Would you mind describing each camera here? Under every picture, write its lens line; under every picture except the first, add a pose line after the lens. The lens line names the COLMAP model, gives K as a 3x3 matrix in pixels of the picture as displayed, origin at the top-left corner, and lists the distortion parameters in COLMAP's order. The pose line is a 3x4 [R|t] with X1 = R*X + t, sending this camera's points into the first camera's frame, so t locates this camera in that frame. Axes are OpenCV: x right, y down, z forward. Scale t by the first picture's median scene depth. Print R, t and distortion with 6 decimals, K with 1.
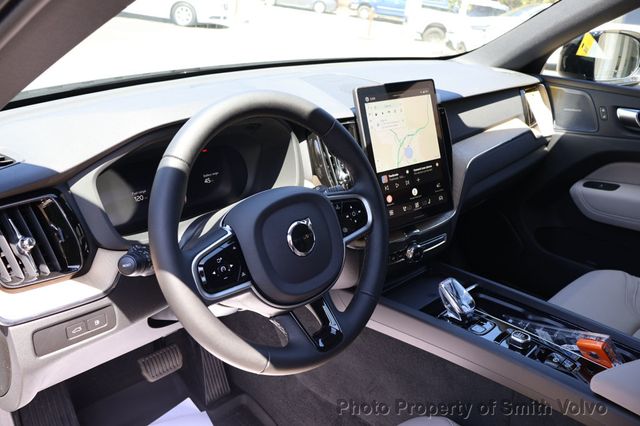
lens RADIAL K [[546.0, 0, 320.0], [0, 546.0, 213.0], [0, 0, 1]] dist [0.000679, -0.002000]
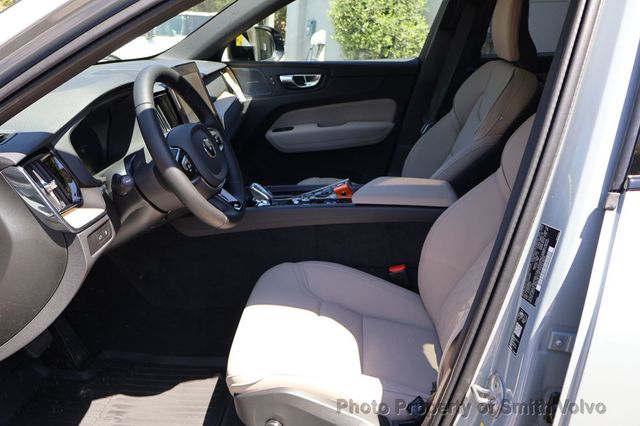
lens RADIAL K [[576.8, 0, 320.0], [0, 576.8, 213.0], [0, 0, 1]] dist [0.005911, 0.007917]
pose [[0.747770, -0.260806, 0.610590, -0.437239], [0.288658, 0.955864, 0.054775, 0.113475], [-0.597927, 0.135293, 0.790050, -0.271634]]
